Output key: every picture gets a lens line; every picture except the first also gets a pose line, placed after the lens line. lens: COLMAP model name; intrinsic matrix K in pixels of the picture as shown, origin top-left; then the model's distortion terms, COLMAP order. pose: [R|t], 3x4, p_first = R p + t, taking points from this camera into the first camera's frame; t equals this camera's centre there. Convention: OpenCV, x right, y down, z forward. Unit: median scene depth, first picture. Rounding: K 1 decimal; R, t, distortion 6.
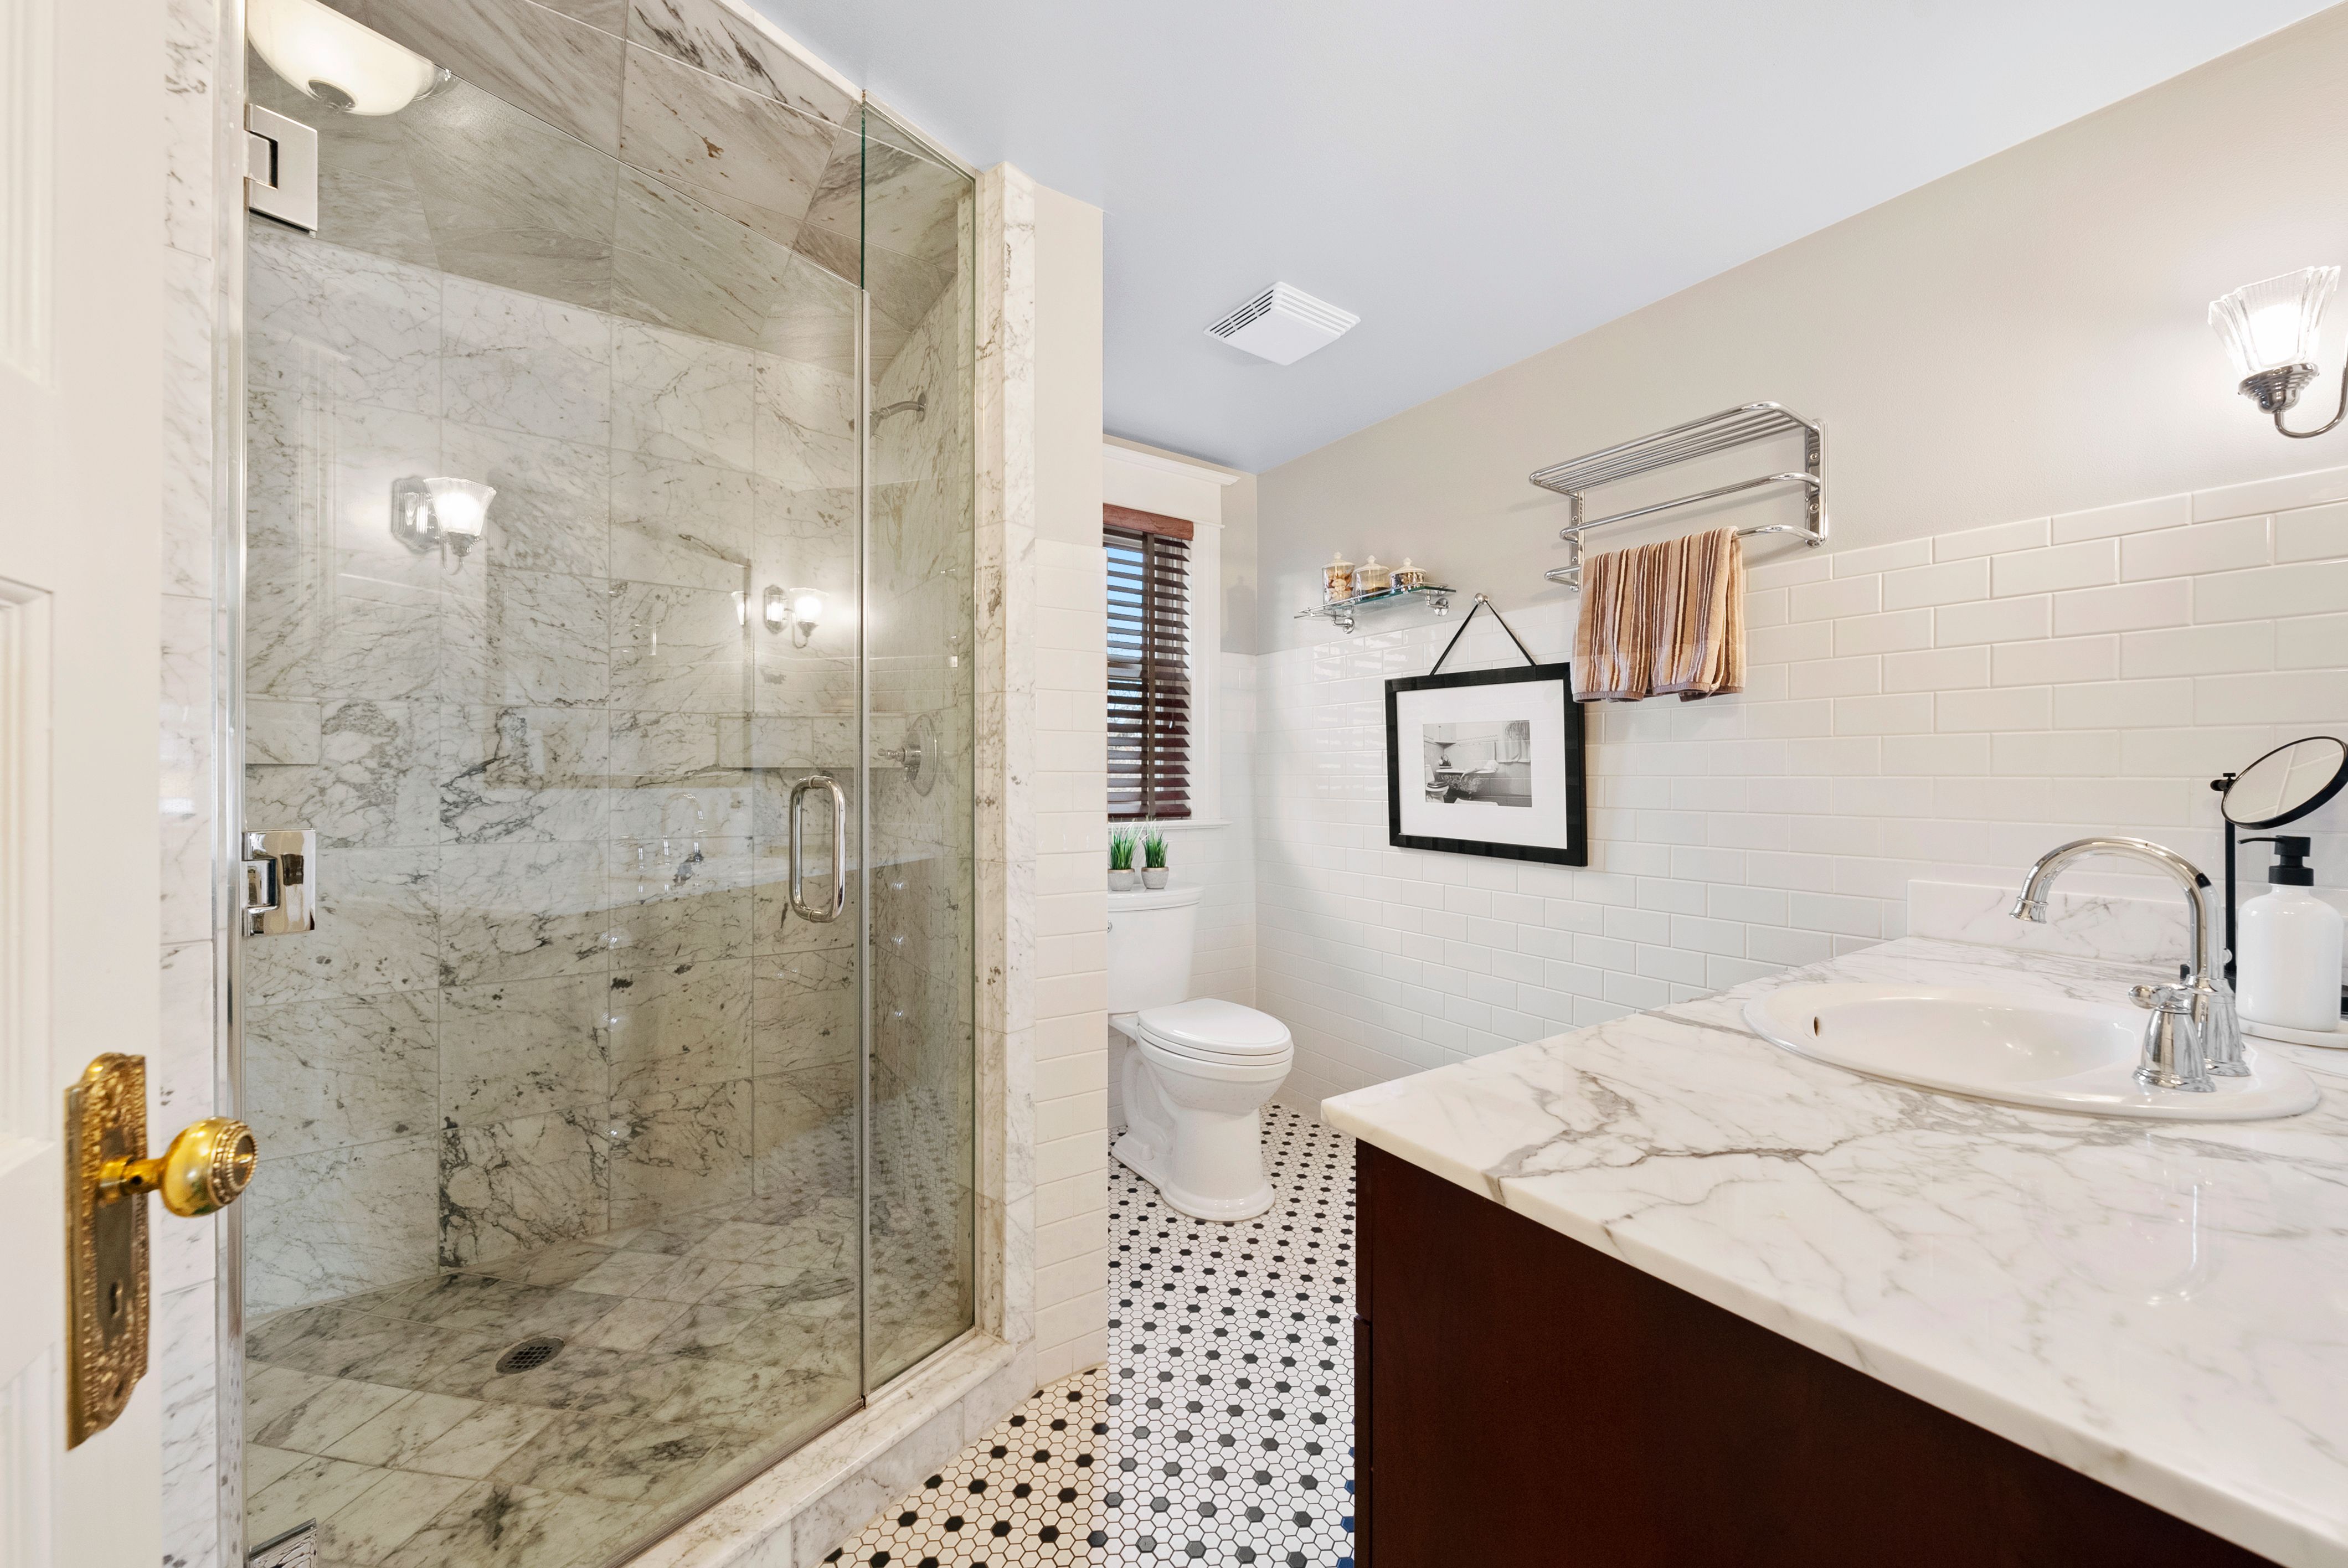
lens RADIAL K [[872.7, 0, 1166.1], [0, 872.7, 781.0], [0, 0, 1]] dist [-0.000450, -0.000008]
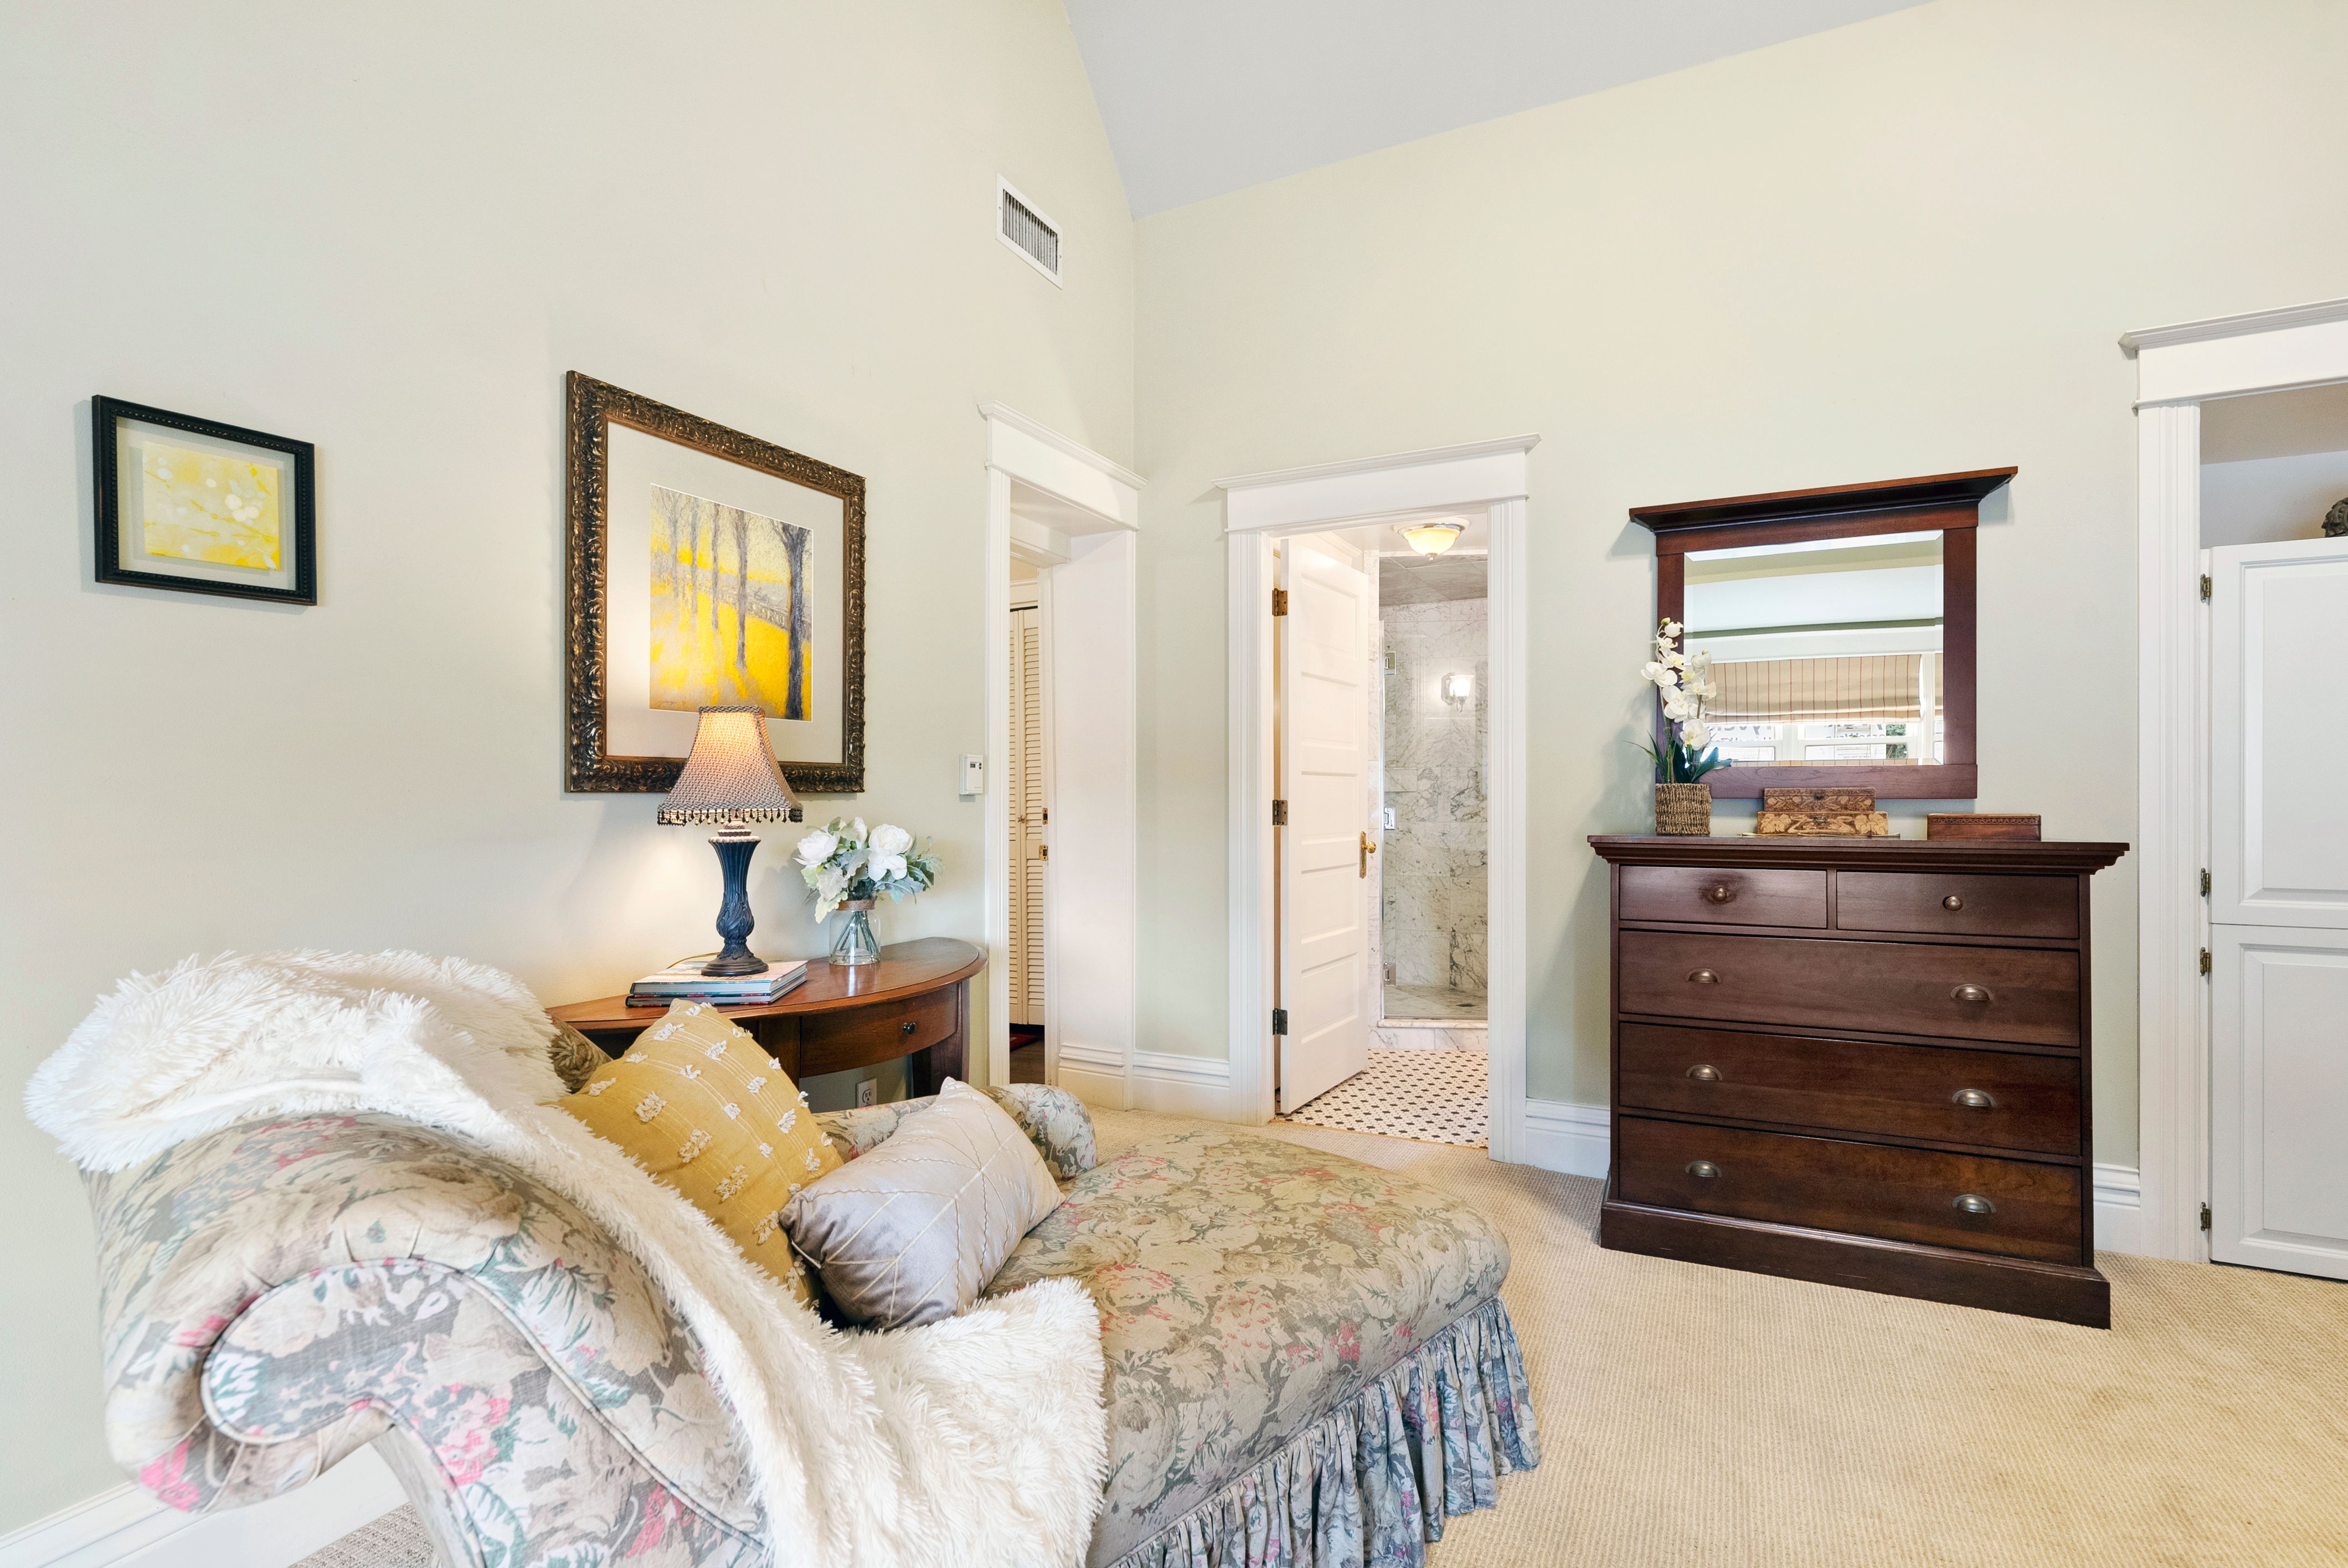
lens RADIAL K [[1057.1, 0, 1172.3], [0, 1057.1, 794.3], [0, 0, 1]] dist [-0.004298, -0.000217]
pose [[0.475730, -0.000756, -0.879591, 1.577814], [-0.001867, 0.999997, -0.001869, -0.001314], [0.879589, 0.002532, 0.475727, -1.254458]]
